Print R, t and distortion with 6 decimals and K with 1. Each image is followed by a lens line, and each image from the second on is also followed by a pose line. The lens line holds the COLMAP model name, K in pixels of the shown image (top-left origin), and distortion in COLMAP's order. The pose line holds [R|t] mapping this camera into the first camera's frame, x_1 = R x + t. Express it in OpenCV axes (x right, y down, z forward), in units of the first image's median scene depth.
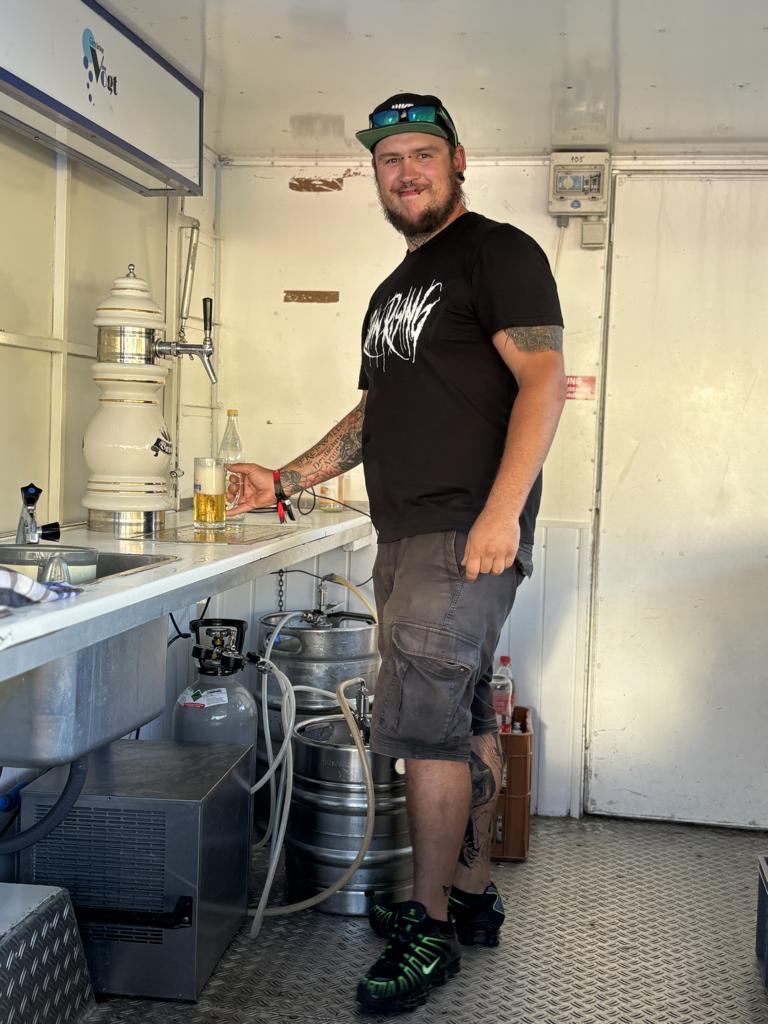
lens RADIAL K [[1287.1, 0, 384.0], [0, 1287.1, 512.0], [0, 0, 1]] dist [-0.000755, -0.001256]
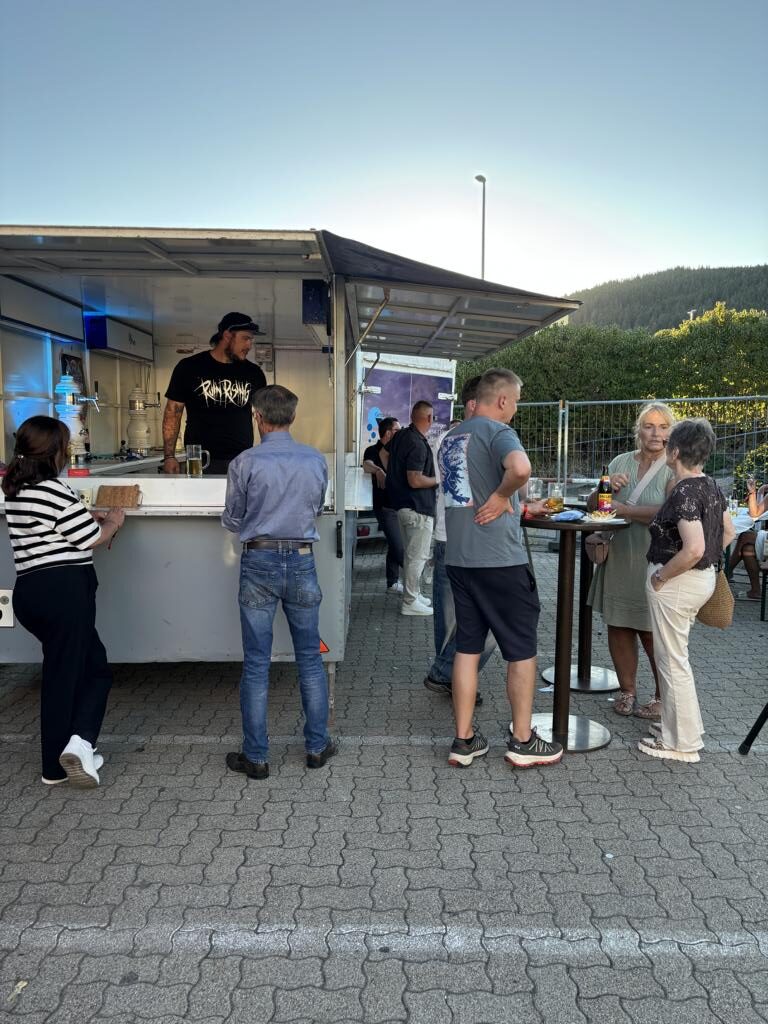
lens RADIAL K [[764.4, 0, 384.0], [0, 764.4, 512.0], [0, 0, 1]] dist [0.075321, -0.085777]
pose [[0.980177, -0.047278, 0.192401, 0.062691], [0.036820, 0.997662, 0.057571, 0.083247], [-0.194673, -0.049345, 0.979626, -1.406201]]
